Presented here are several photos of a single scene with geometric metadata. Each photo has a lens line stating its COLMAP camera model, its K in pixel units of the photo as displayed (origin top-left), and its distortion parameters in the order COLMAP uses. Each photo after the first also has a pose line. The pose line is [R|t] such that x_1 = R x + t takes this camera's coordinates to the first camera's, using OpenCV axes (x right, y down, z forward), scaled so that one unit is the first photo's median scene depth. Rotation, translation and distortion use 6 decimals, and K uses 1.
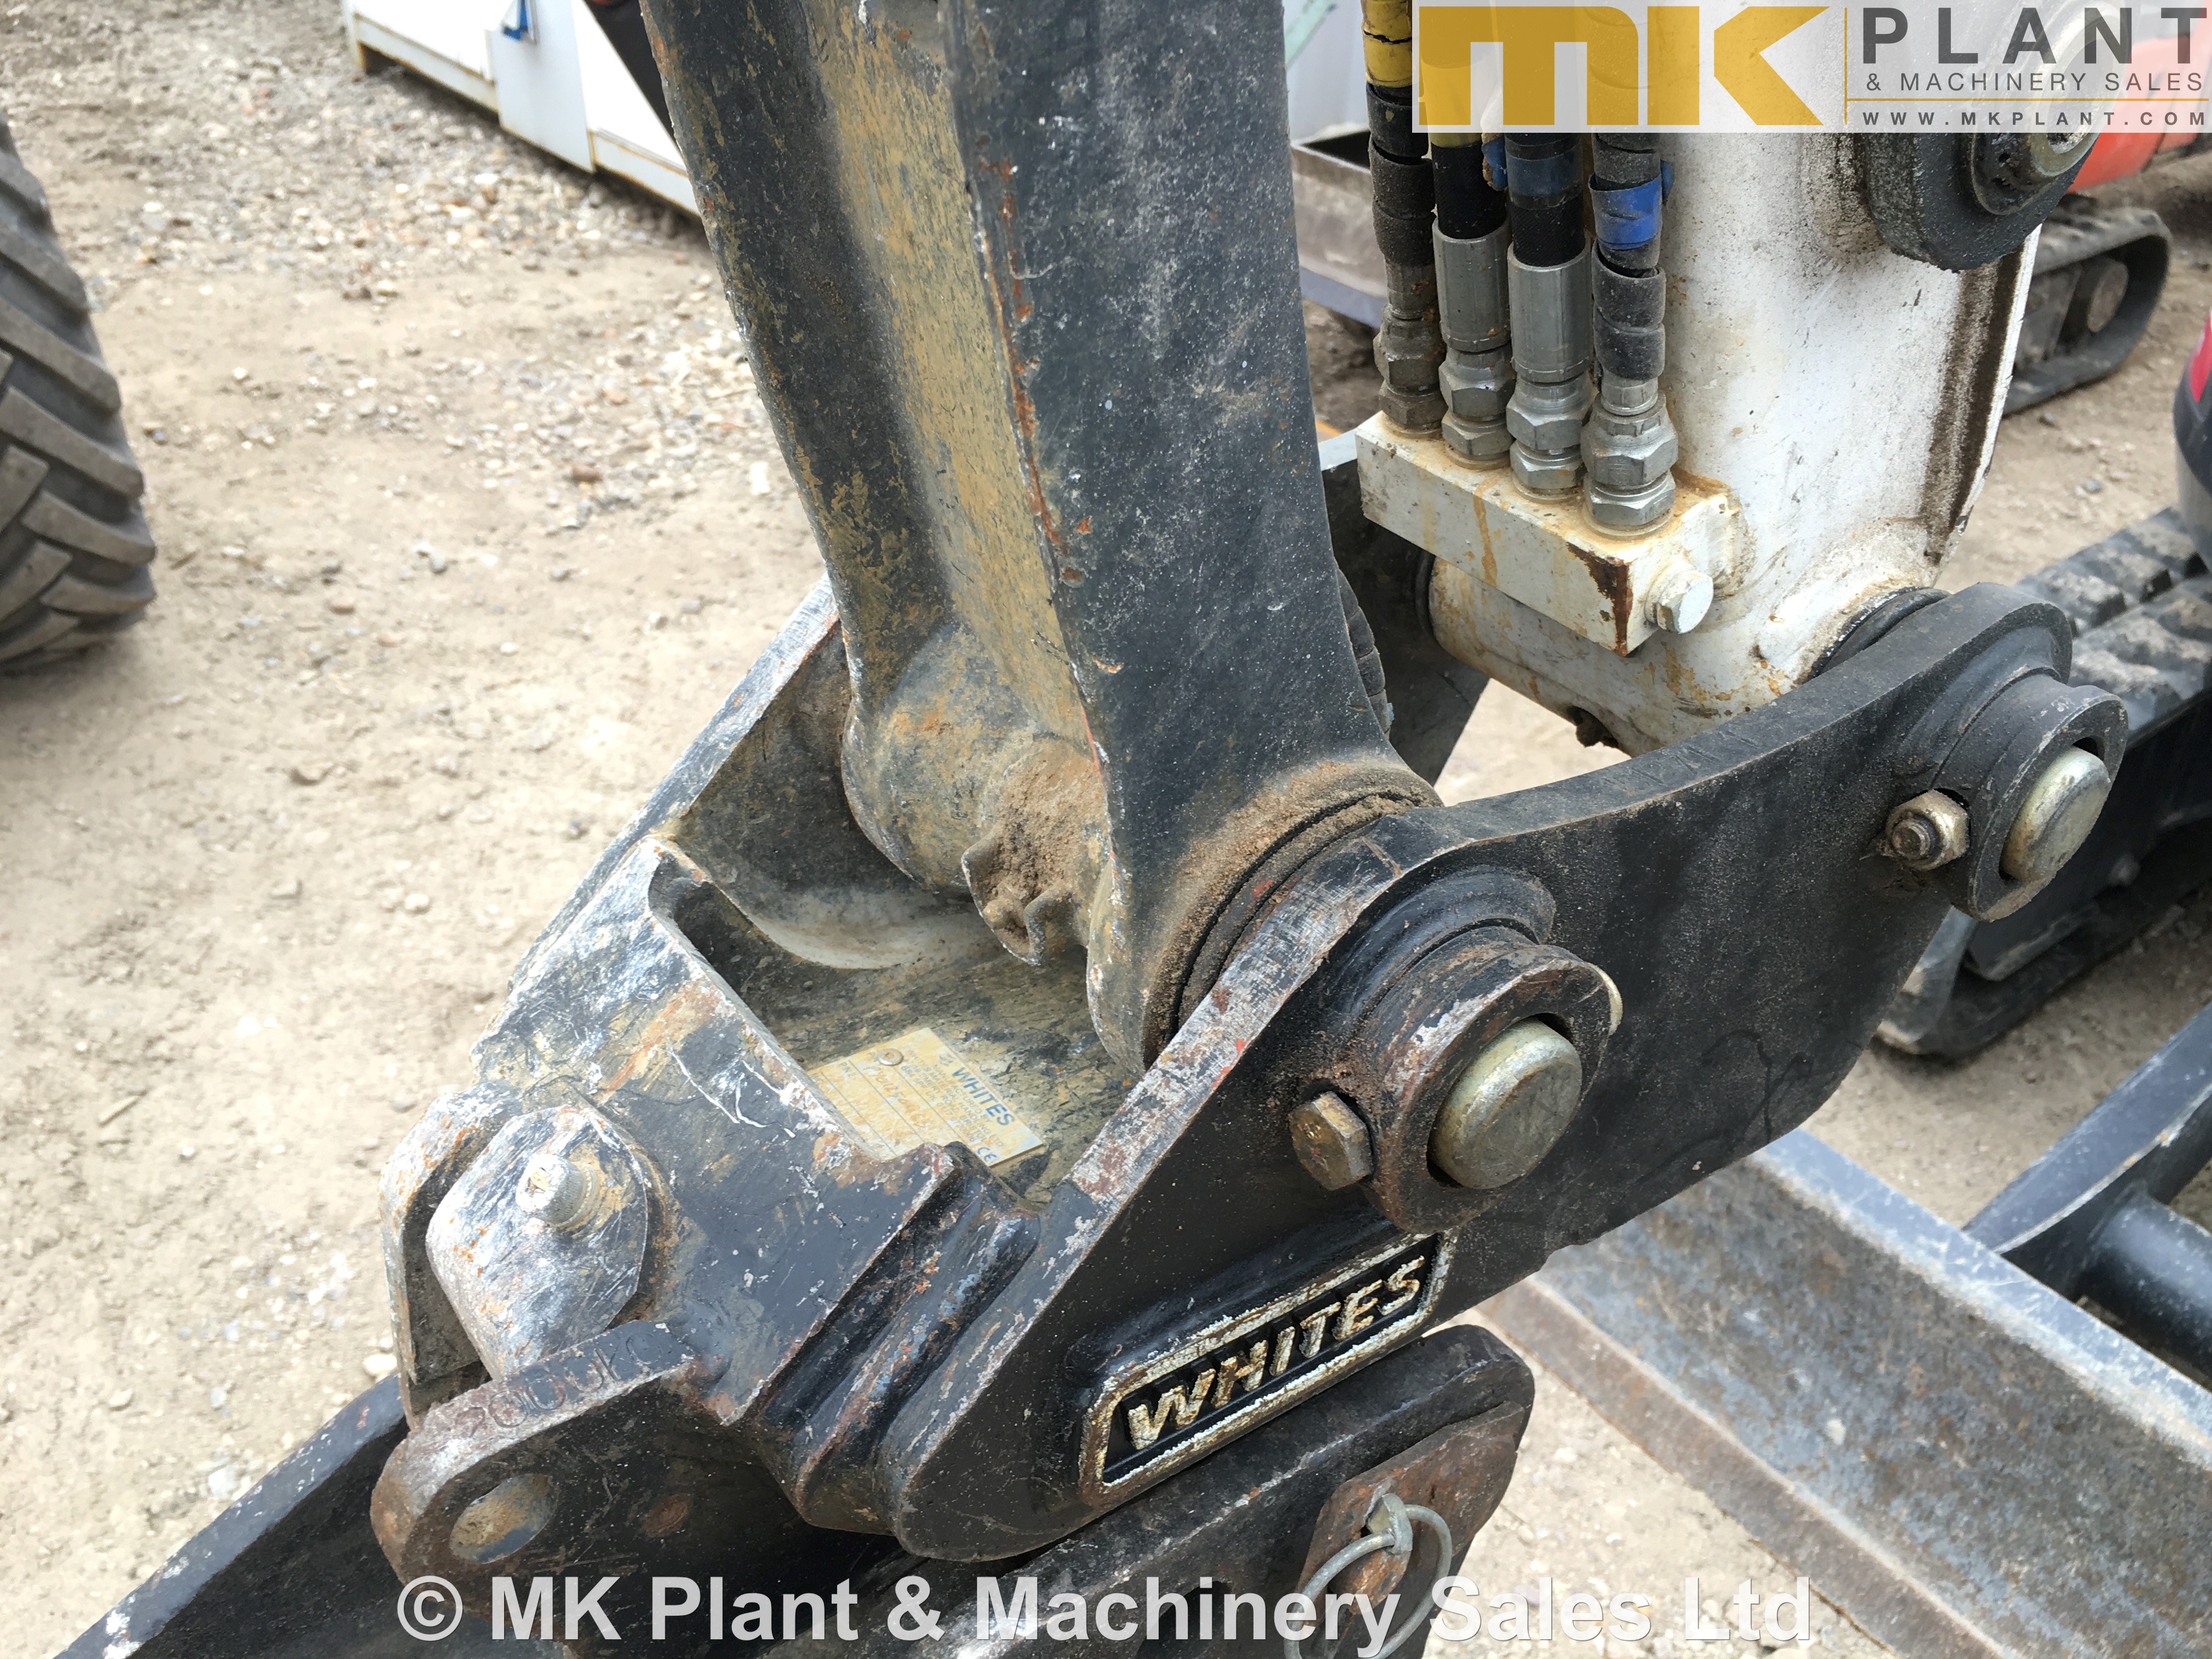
lens RADIAL K [[1890.8, 0, 1106.0], [0, 1890.8, 829.5], [0, 0, 1]] dist [0.087922, -0.127405]
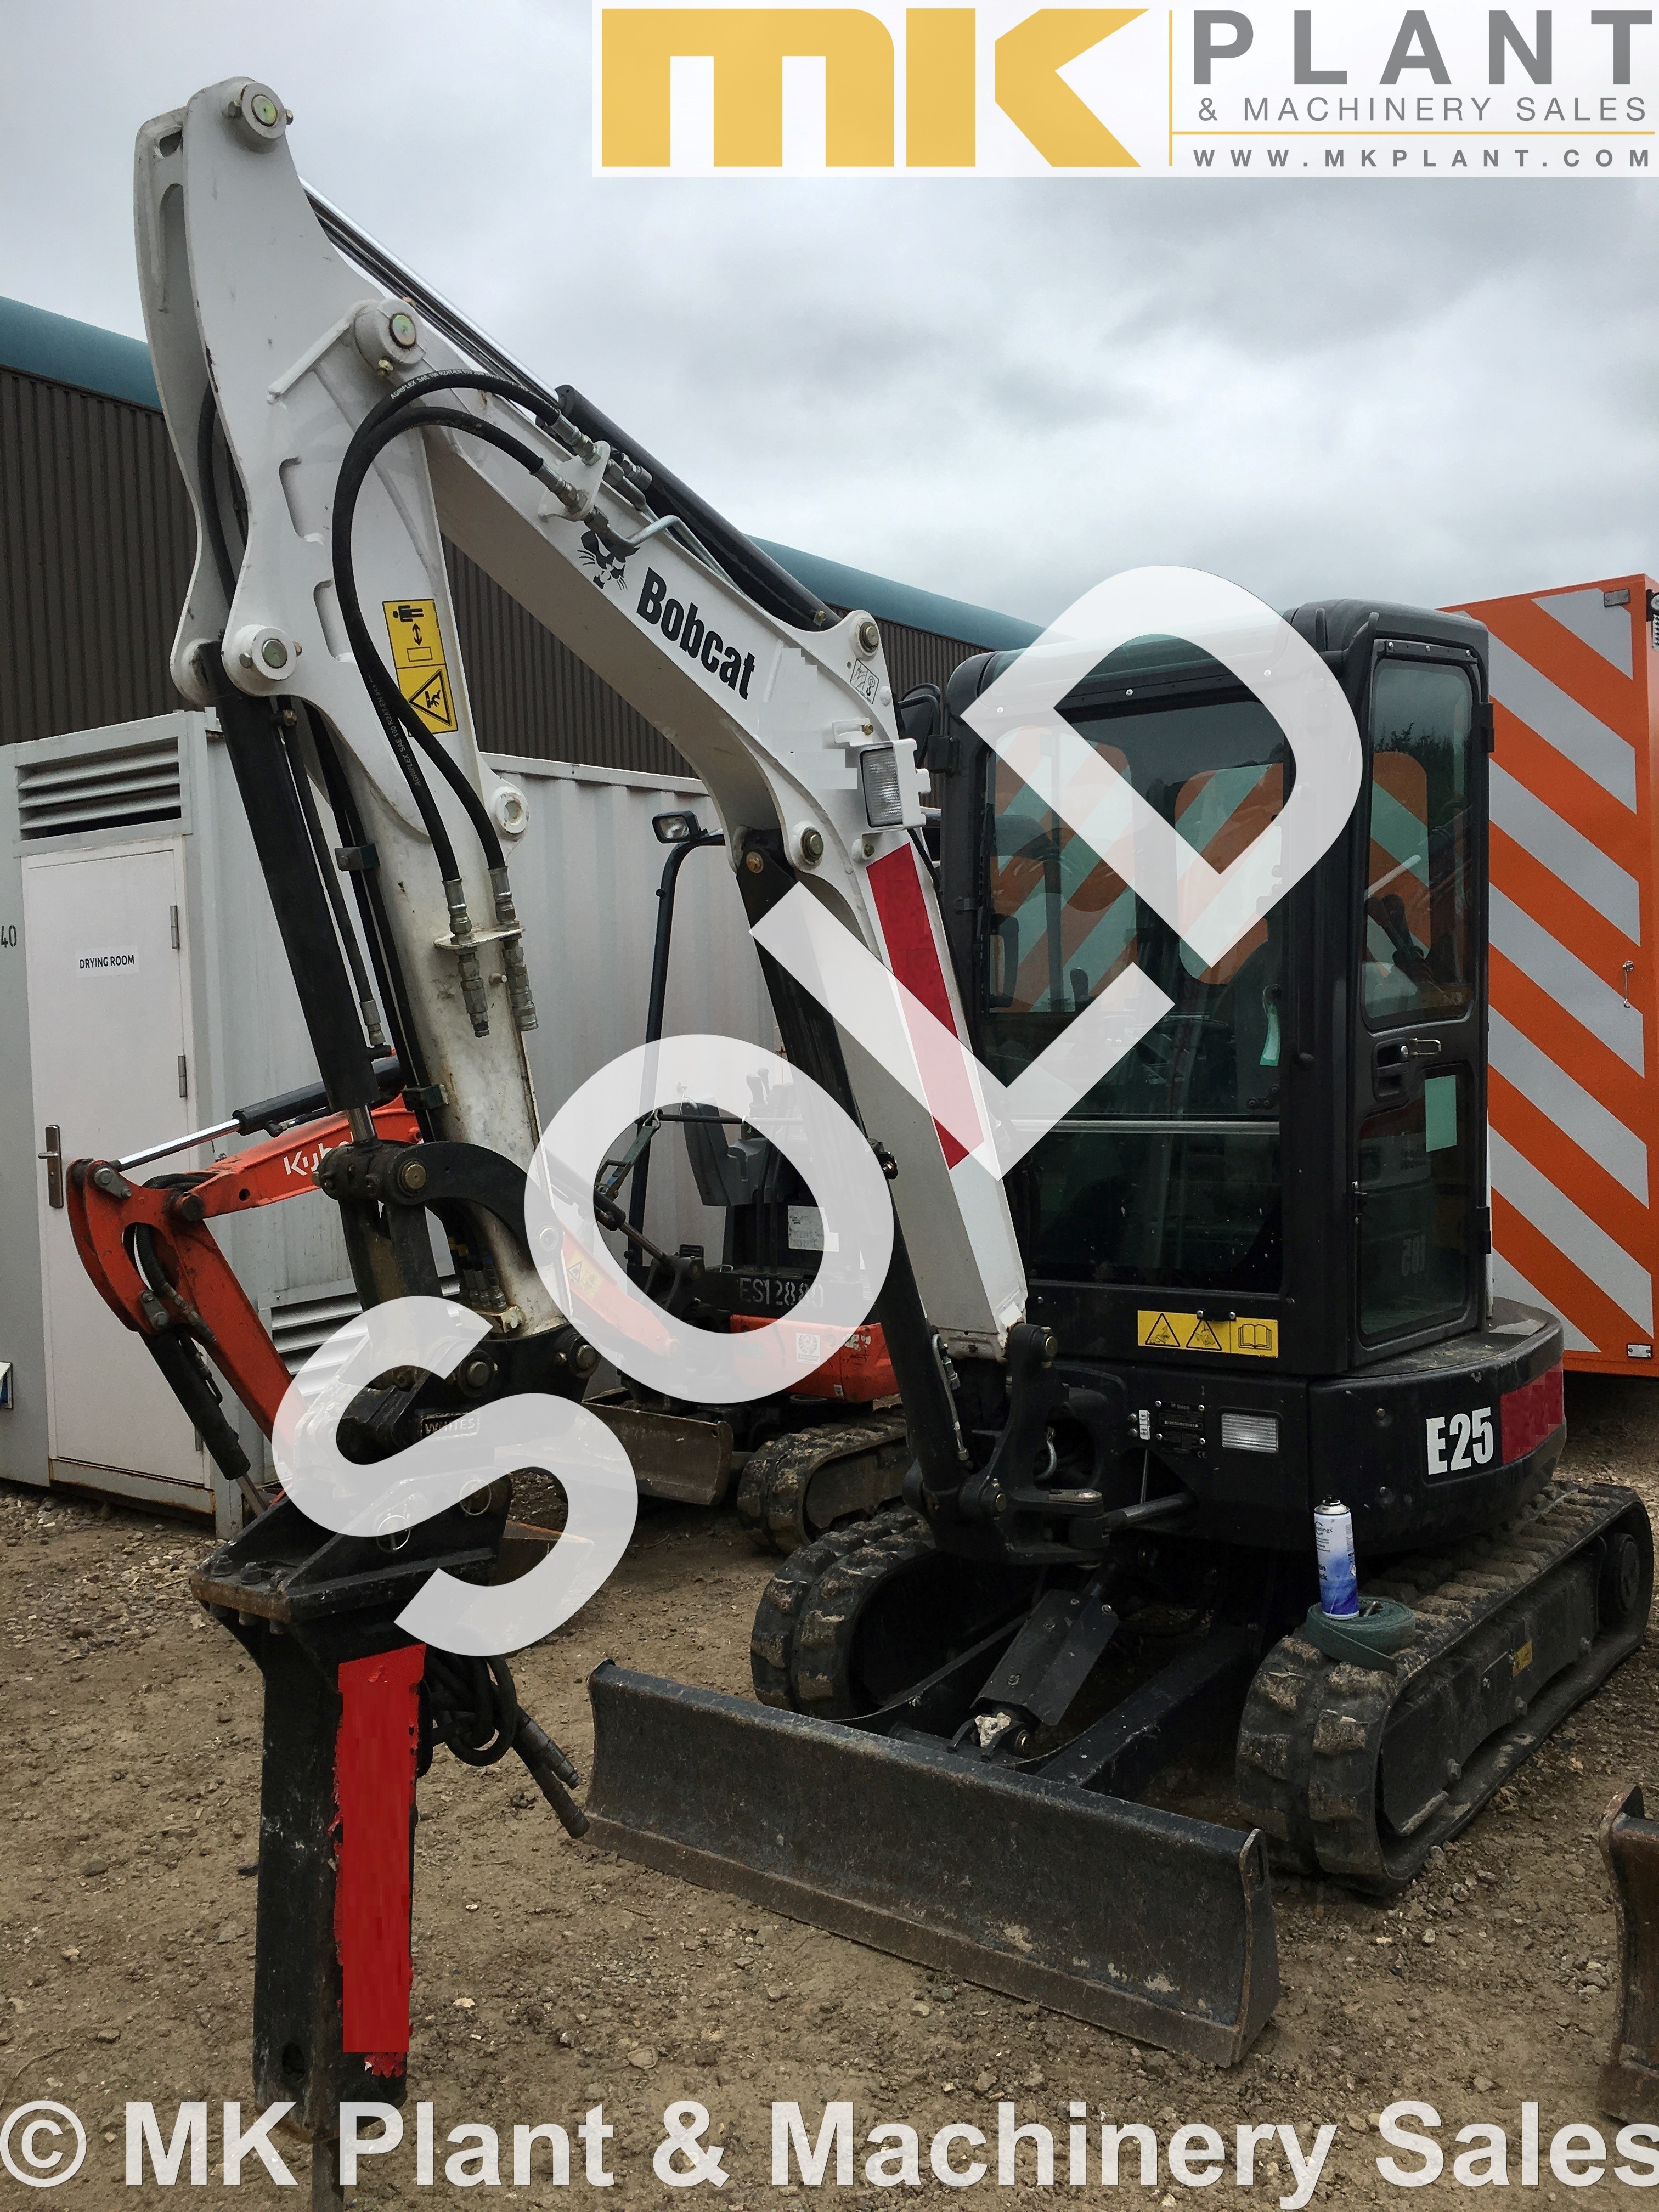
lens RADIAL K [[1890.8, 0, 836.7], [0, 1890.8, 1066.5], [0, 0, 1]] dist [0.087922, -0.127405]
pose [[0.970102, -0.064957, 0.233843, -0.010508], [0.181645, 0.833332, -0.522076, 0.454497], [-0.160956, 0.548943, 0.820216, -0.819341]]
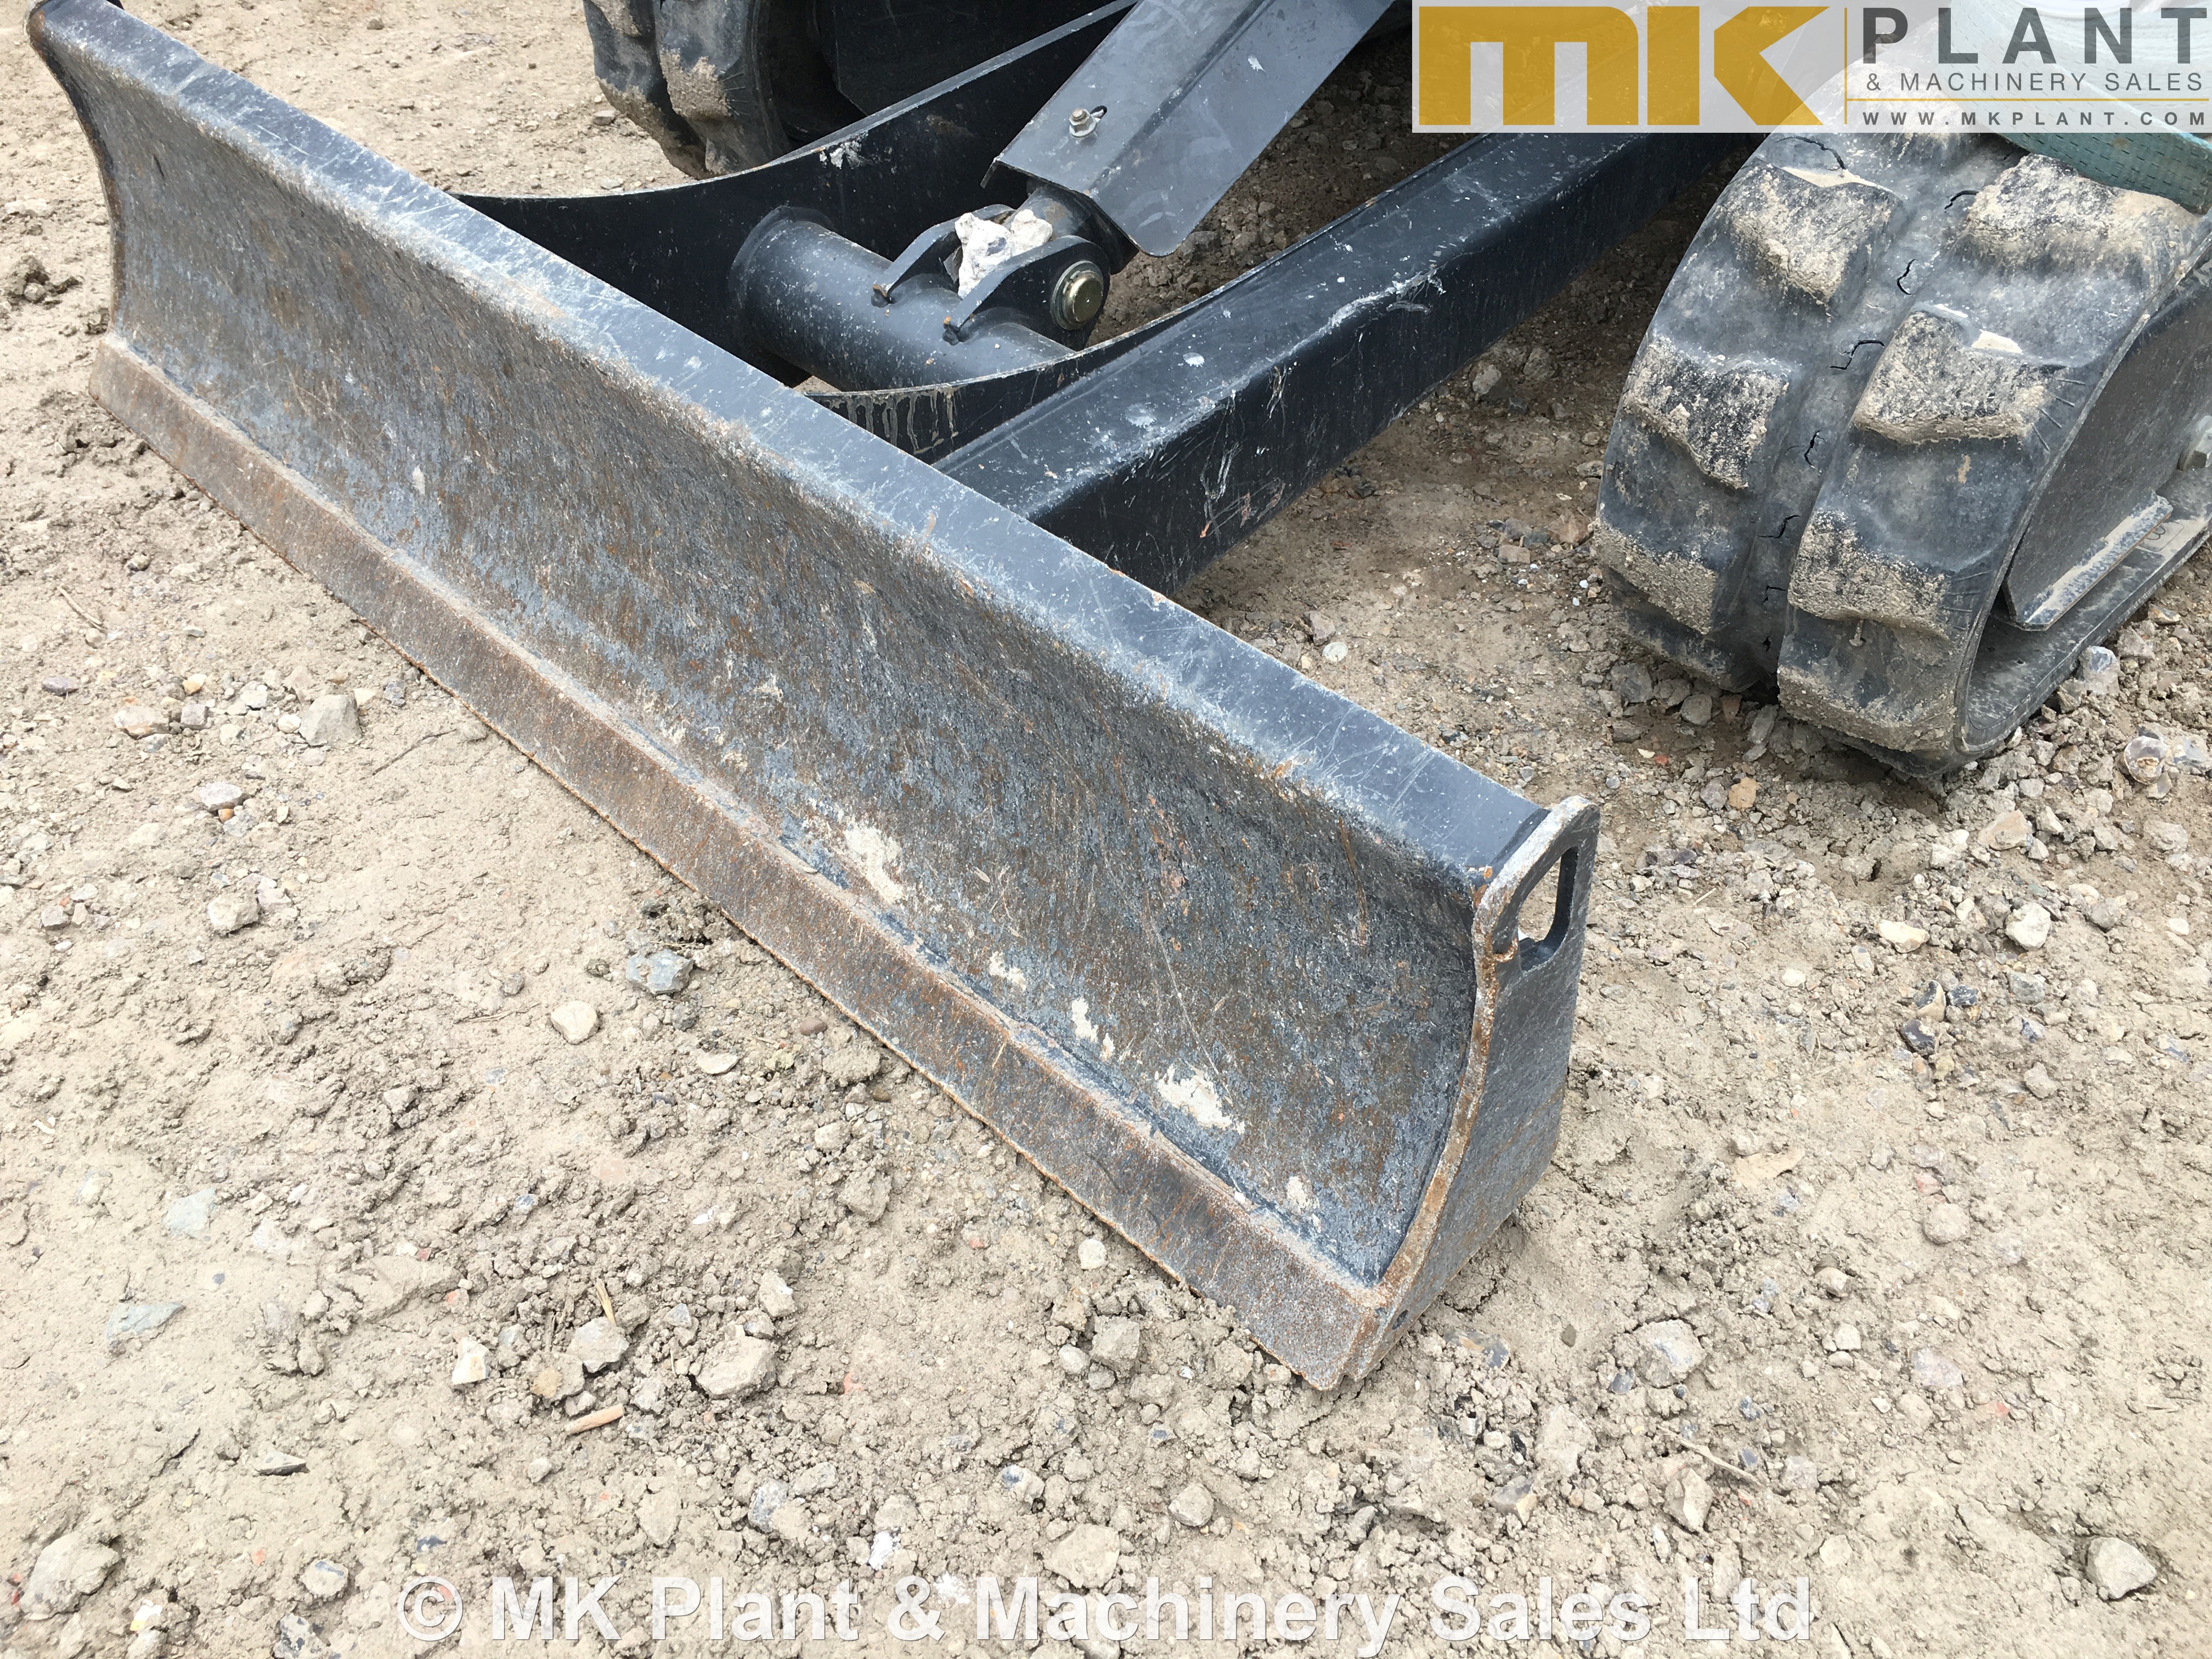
lens RADIAL K [[1890.8, 0, 1106.0], [0, 1890.8, 829.5], [0, 0, 1]] dist [0.087922, -0.127405]
pose [[0.993261, -0.092461, 0.069886, 0.382321], [0.082789, 0.987989, 0.130478, 0.237069], [-0.081111, -0.123813, 0.988985, 0.049812]]
